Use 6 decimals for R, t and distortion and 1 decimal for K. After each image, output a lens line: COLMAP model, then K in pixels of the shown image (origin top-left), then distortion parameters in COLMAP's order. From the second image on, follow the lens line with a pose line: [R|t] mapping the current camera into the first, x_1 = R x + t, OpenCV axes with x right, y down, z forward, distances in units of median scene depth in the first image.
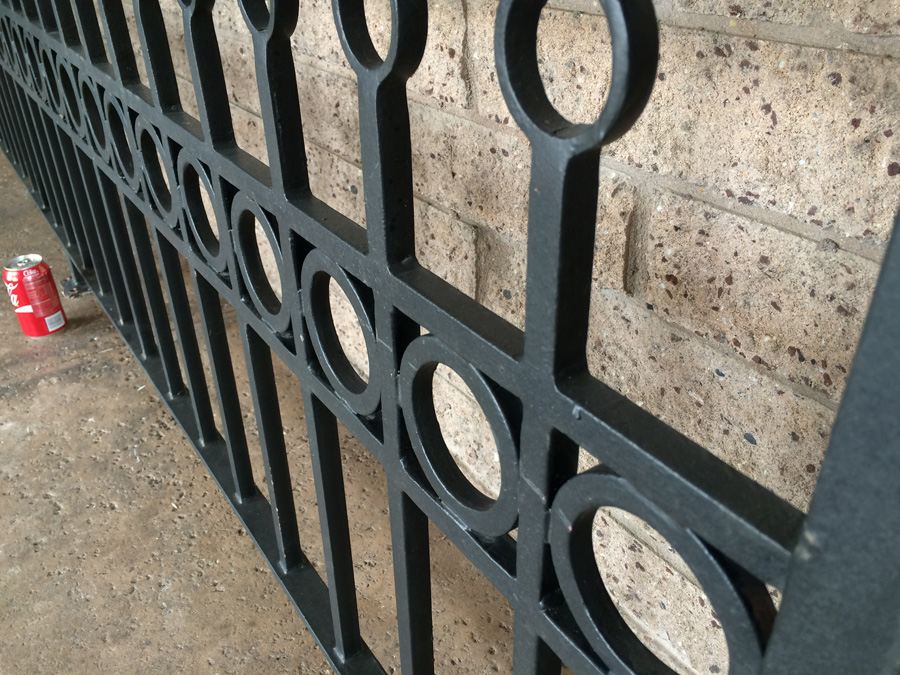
lens RADIAL K [[758.0, 0, 450.0], [0, 758.0, 337.5], [0, 0, 1]] dist [0.064542, -0.090807]
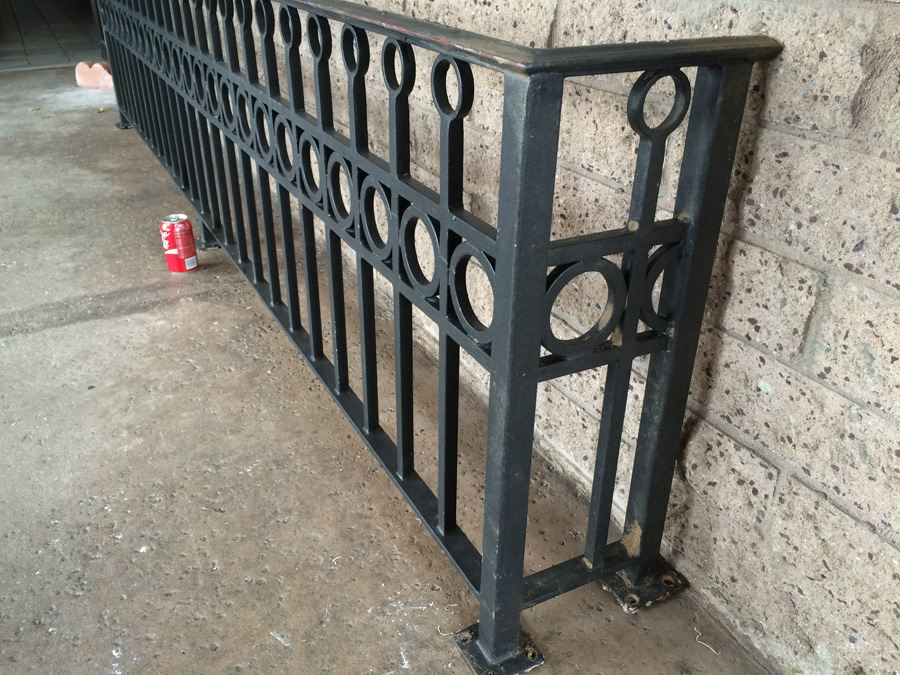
lens RADIAL K [[758.0, 0, 450.0], [0, 758.0, 337.5], [0, 0, 1]] dist [0.064542, -0.090807]
pose [[0.993380, 0.077988, -0.084349, 0.137289], [-0.081530, 0.995892, -0.039399, 0.208395], [0.080930, 0.046015, 0.995657, -0.556337]]
